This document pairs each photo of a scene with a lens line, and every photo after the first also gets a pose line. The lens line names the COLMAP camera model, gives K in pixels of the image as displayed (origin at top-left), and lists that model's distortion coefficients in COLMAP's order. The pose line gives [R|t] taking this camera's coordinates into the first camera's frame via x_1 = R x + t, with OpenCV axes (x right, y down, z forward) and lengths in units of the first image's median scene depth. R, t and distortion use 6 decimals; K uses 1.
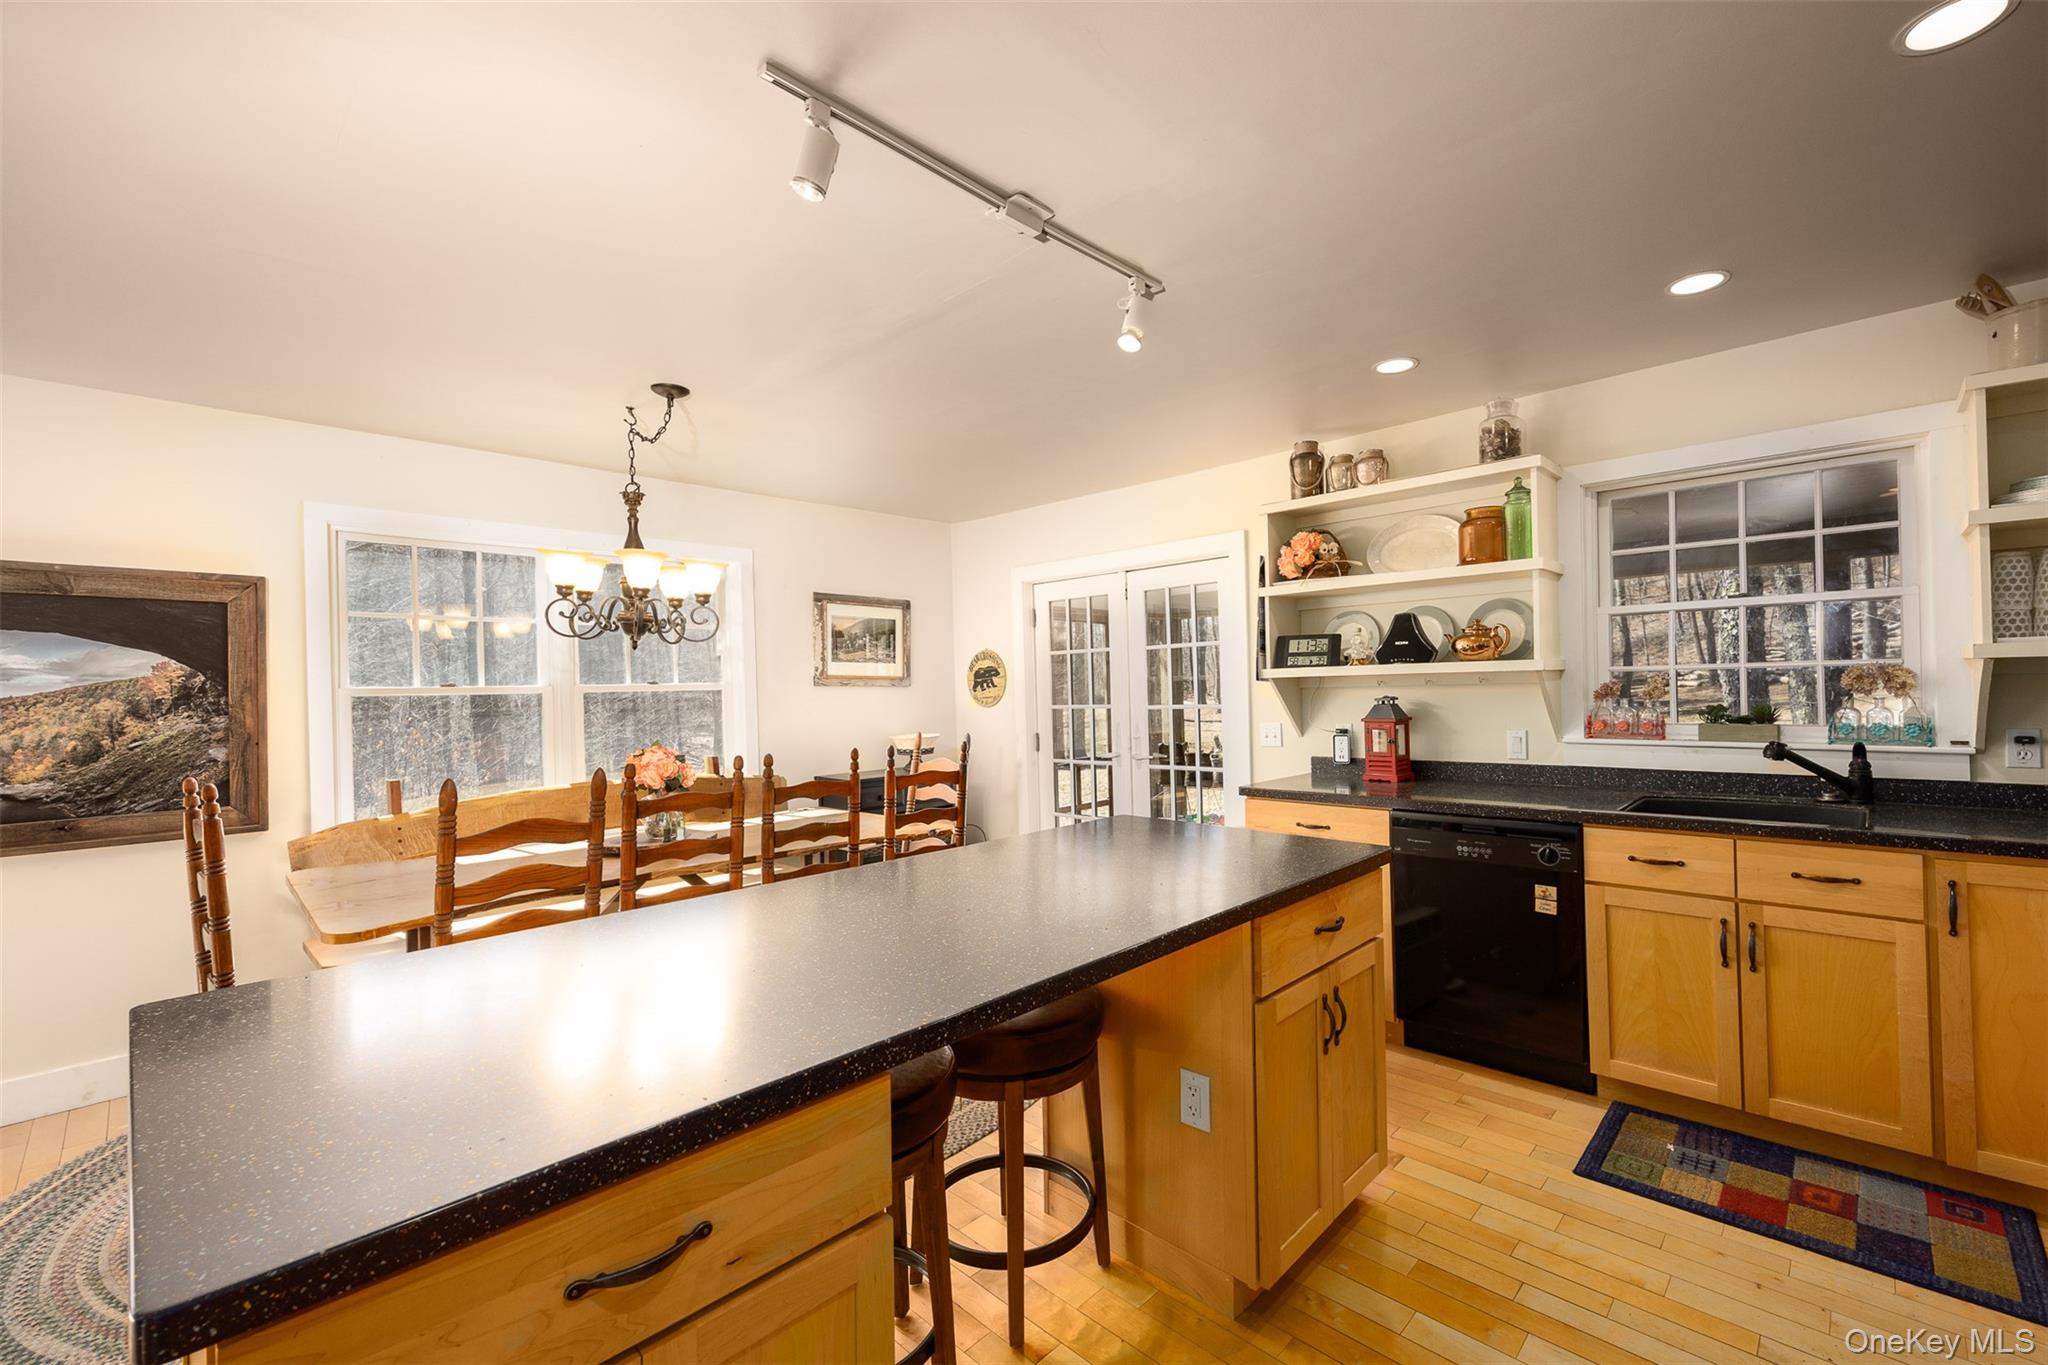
lens RADIAL K [[824.5, 0, 1033.3], [0, 824.5, 676.4], [0, 0, 1]] dist [-0.000688, 0.000010]
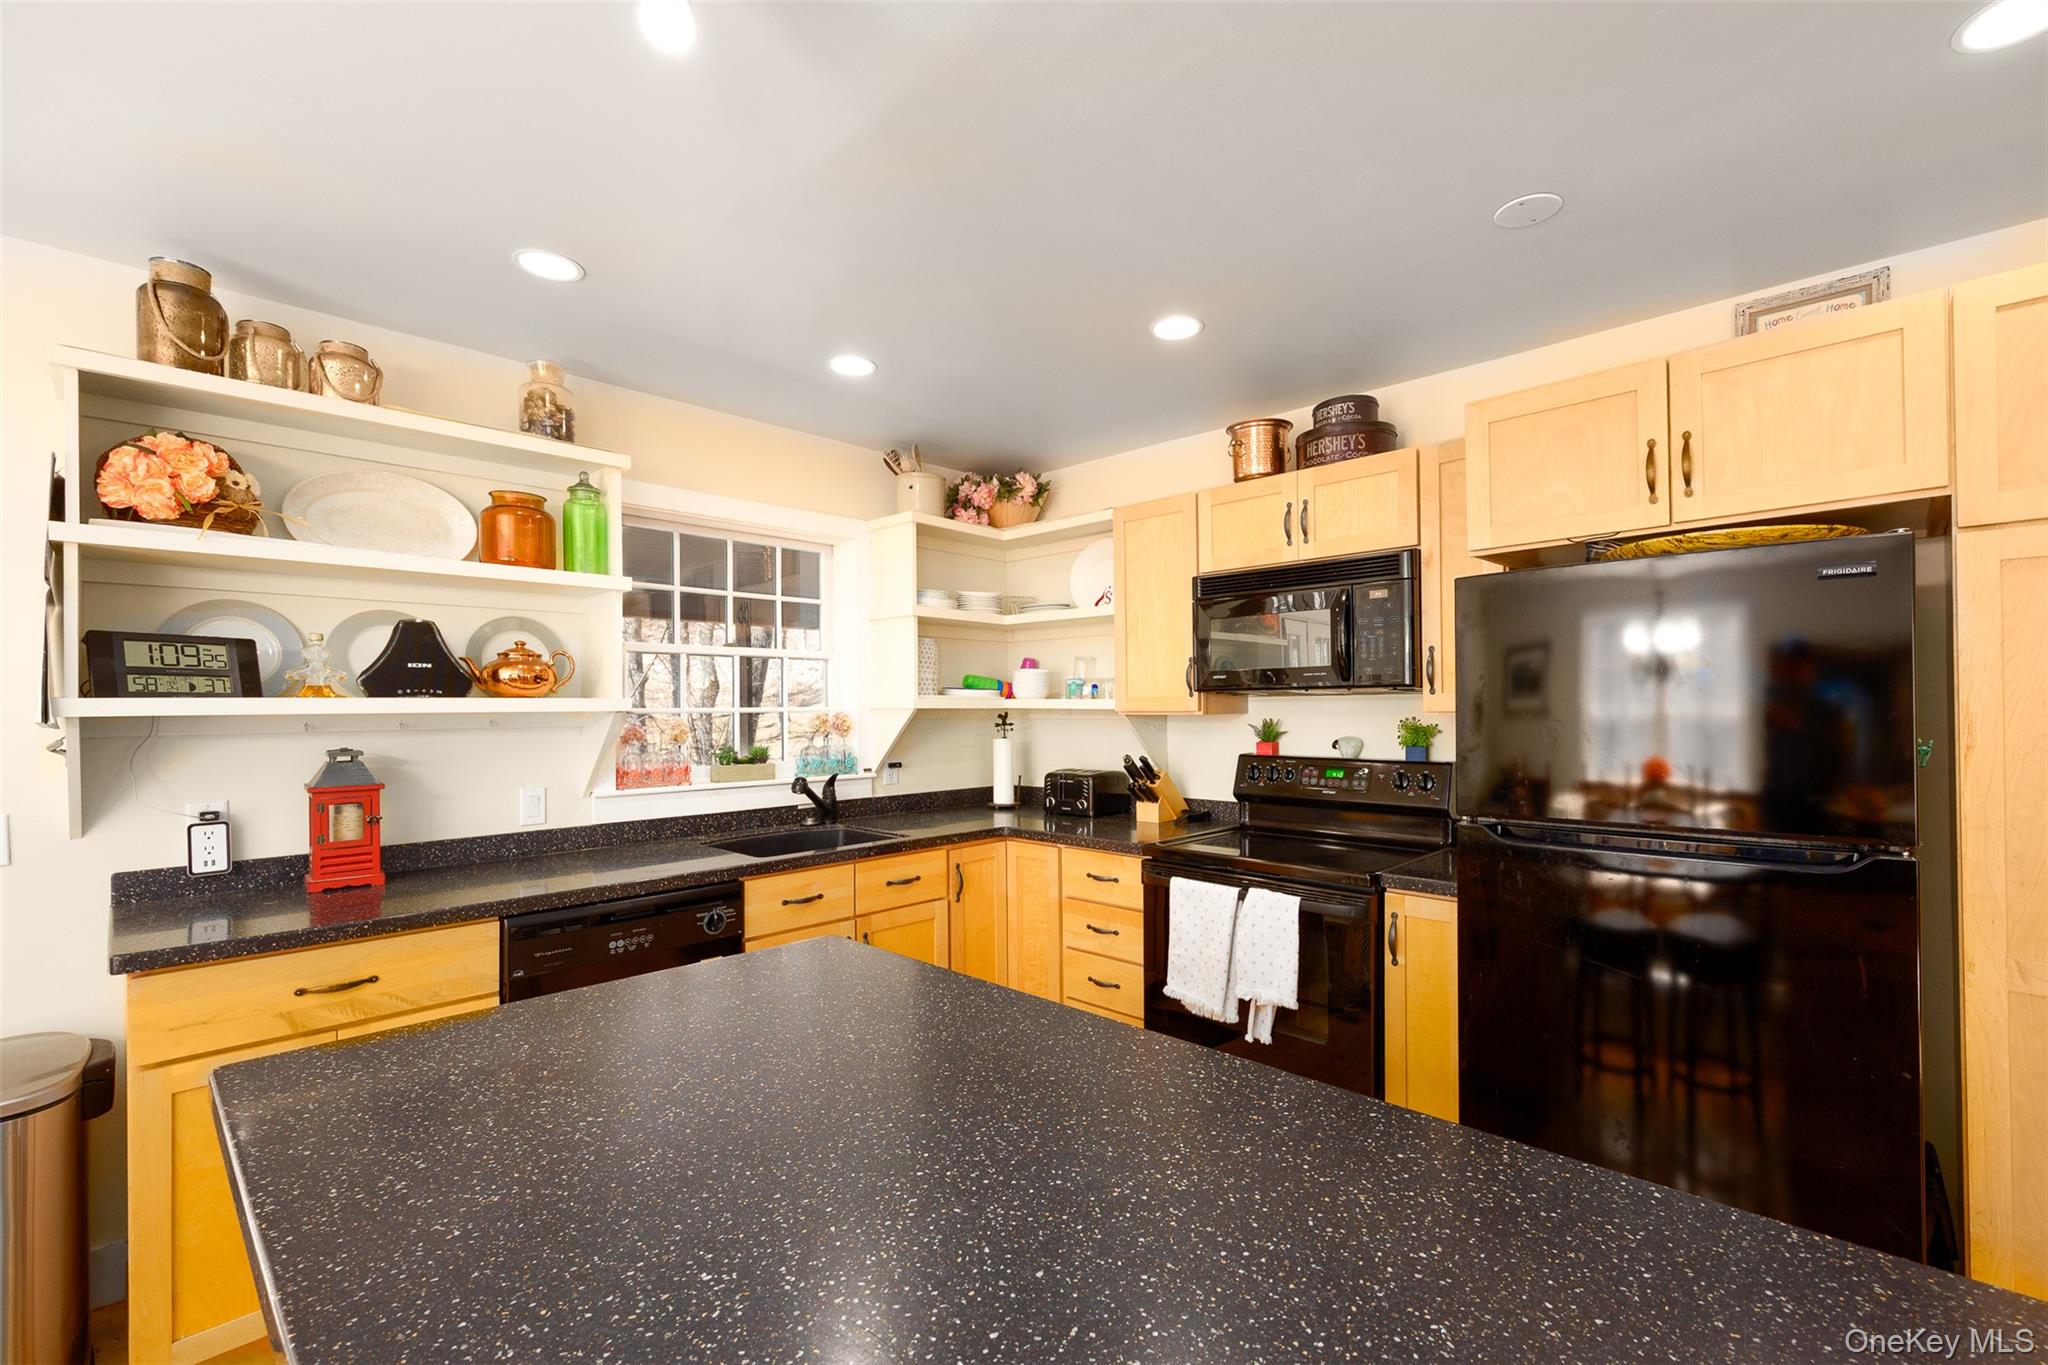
lens RADIAL K [[894.5, 0, 1030.5], [0, 894.5, 708.5], [0, 0, 1]] dist [-0.009314, -0.000073]
pose [[-0.018319, 0.023399, 0.999558, -0.260271], [-0.001066, 0.999725, -0.023422, 0.009543], [-0.999832, -0.001495, -0.018289, 0.532607]]
